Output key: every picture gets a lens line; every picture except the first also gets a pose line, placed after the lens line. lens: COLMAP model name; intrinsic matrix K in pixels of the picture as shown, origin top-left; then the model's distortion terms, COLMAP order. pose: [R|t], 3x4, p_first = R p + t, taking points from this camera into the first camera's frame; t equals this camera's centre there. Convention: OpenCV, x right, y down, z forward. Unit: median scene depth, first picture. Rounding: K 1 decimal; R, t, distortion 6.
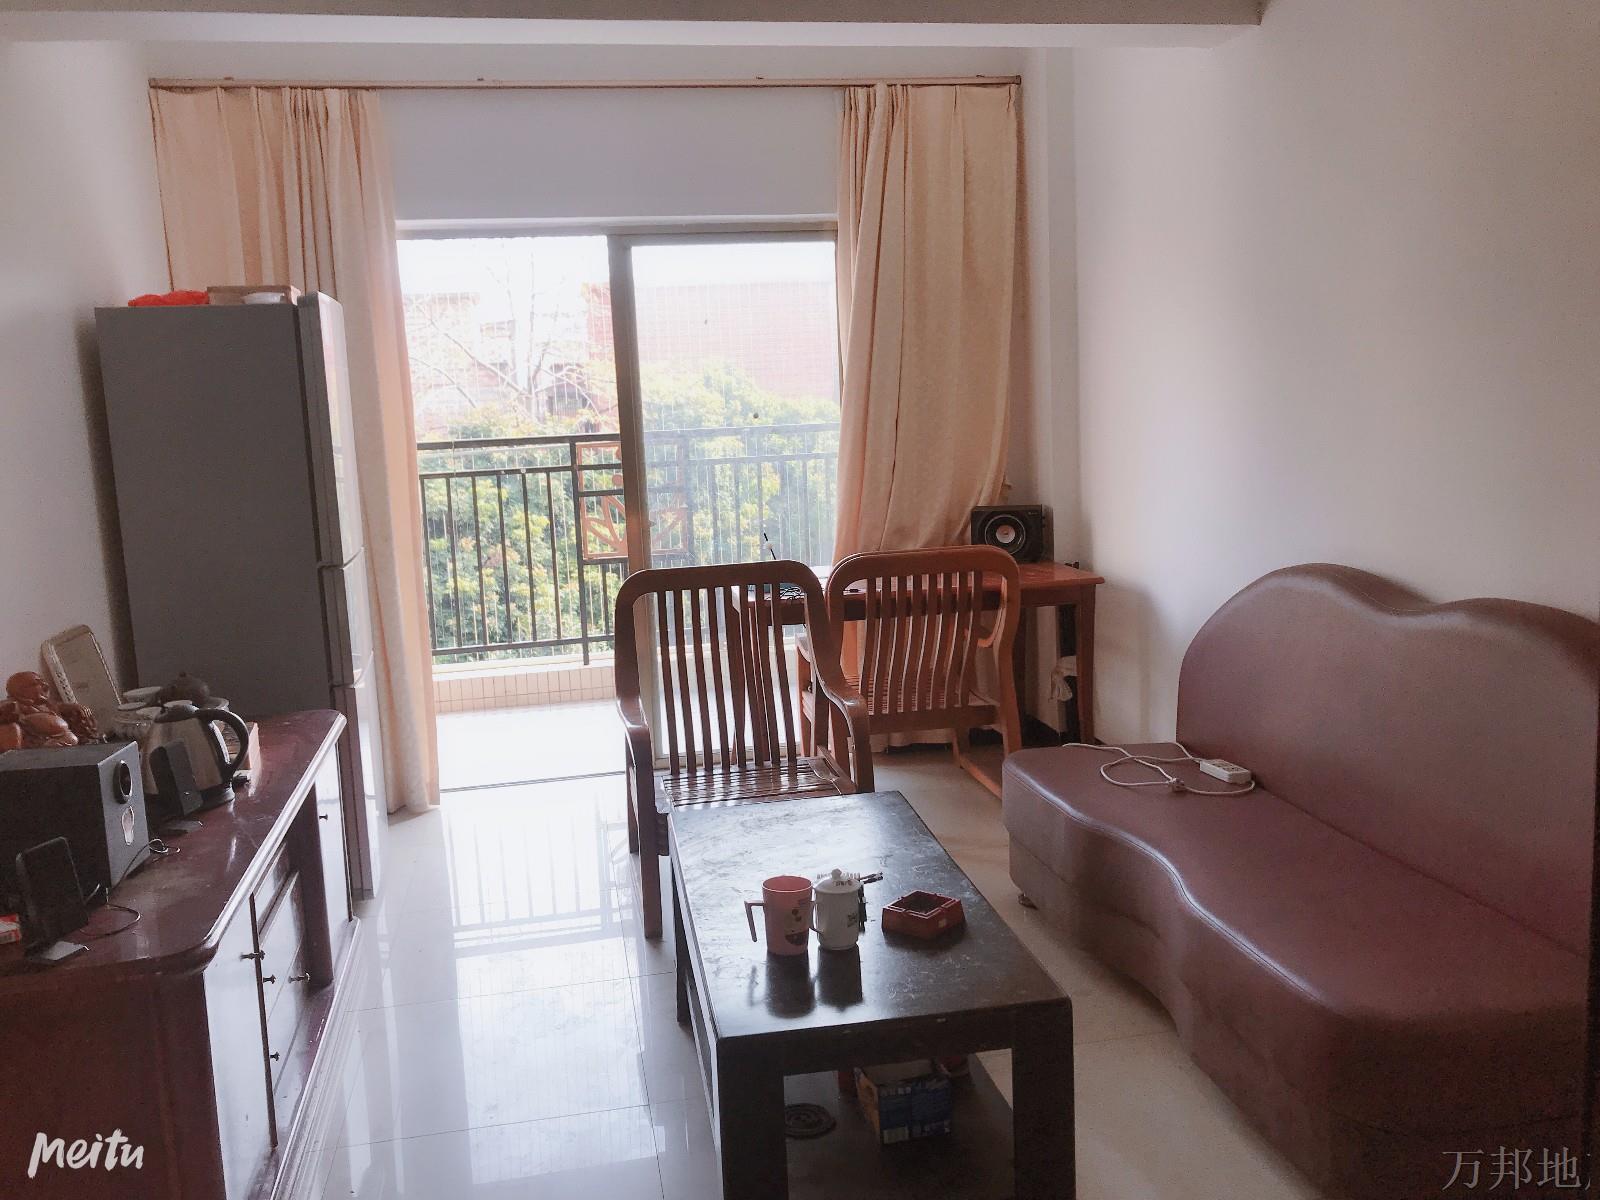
lens RADIAL K [[1339.4, 0, 803.5], [0, 1339.4, 608.3], [0, 0, 1]] dist [0.012089, 0.009139]
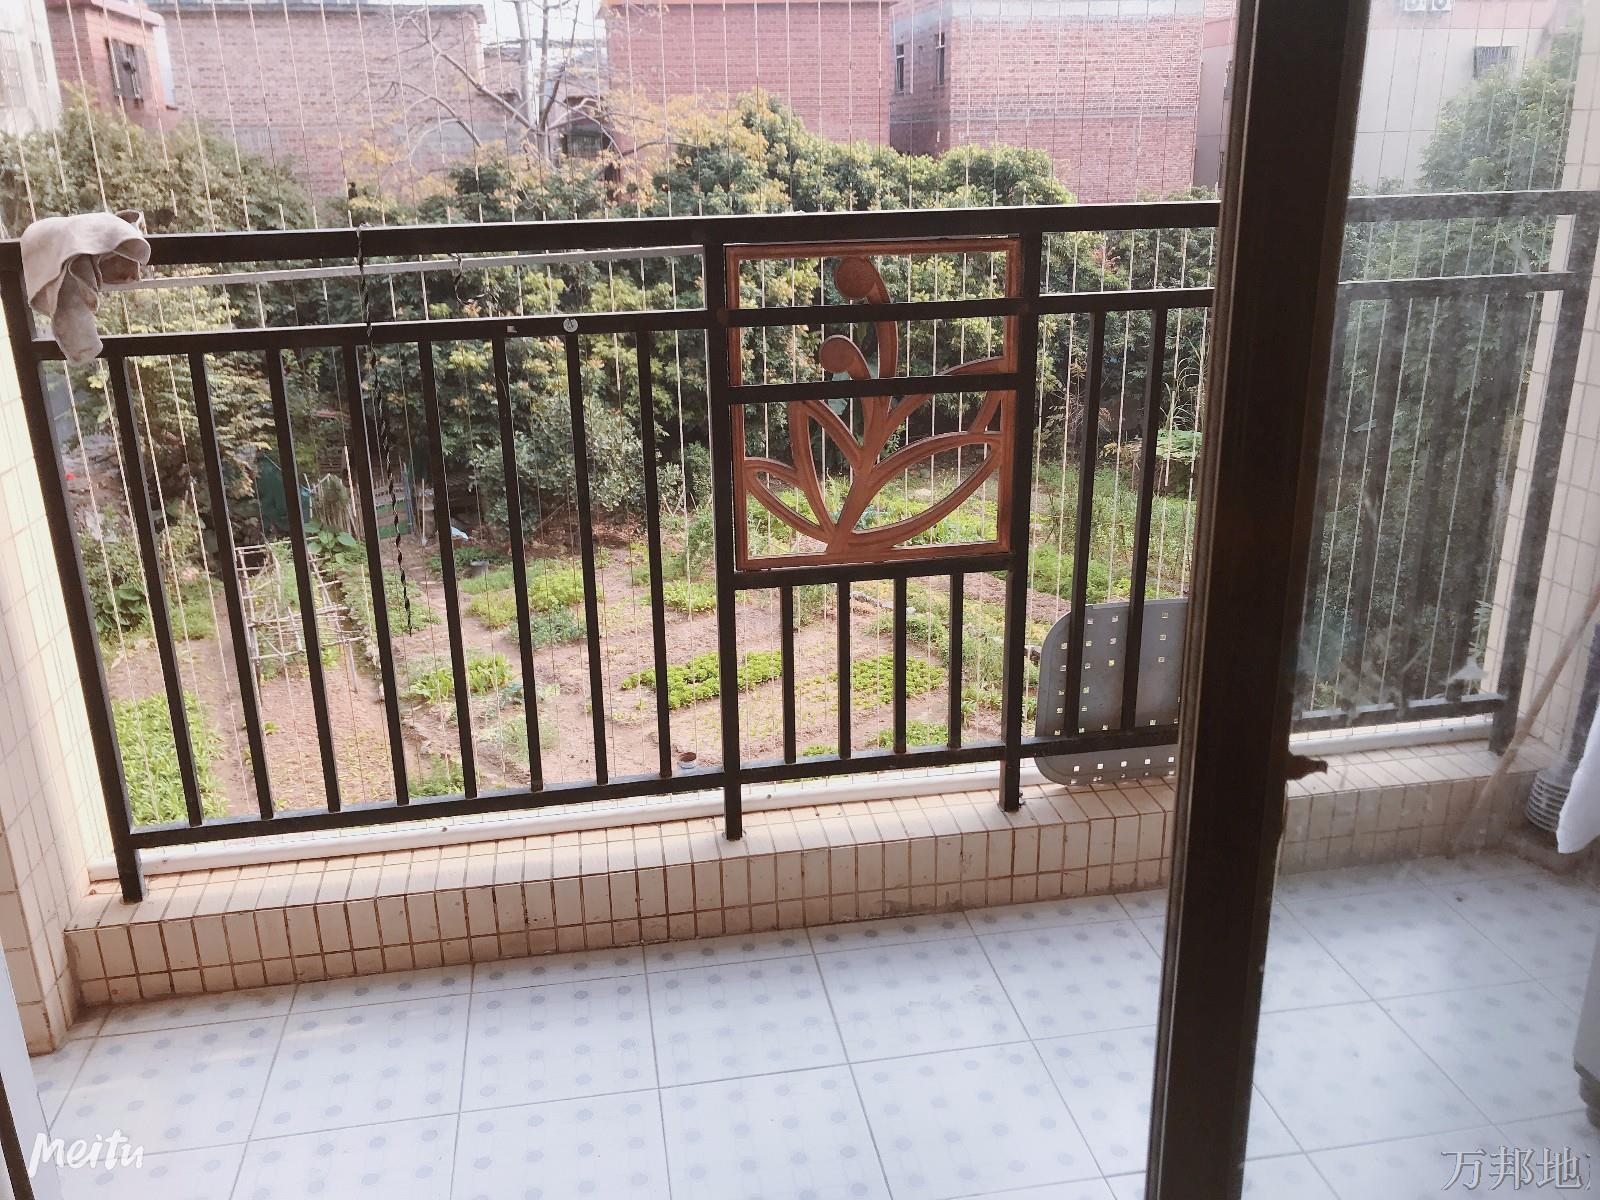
lens RADIAL K [[1339.4, 0, 788.9], [0, 1339.4, 592.2], [0, 0, 1]] dist [0.012089, 0.009139]
pose [[0.999518, 0.025743, -0.017346, -0.023333], [-0.022495, 0.985740, 0.166766, -0.015164], [0.021391, -0.166296, 0.985844, 0.104284]]
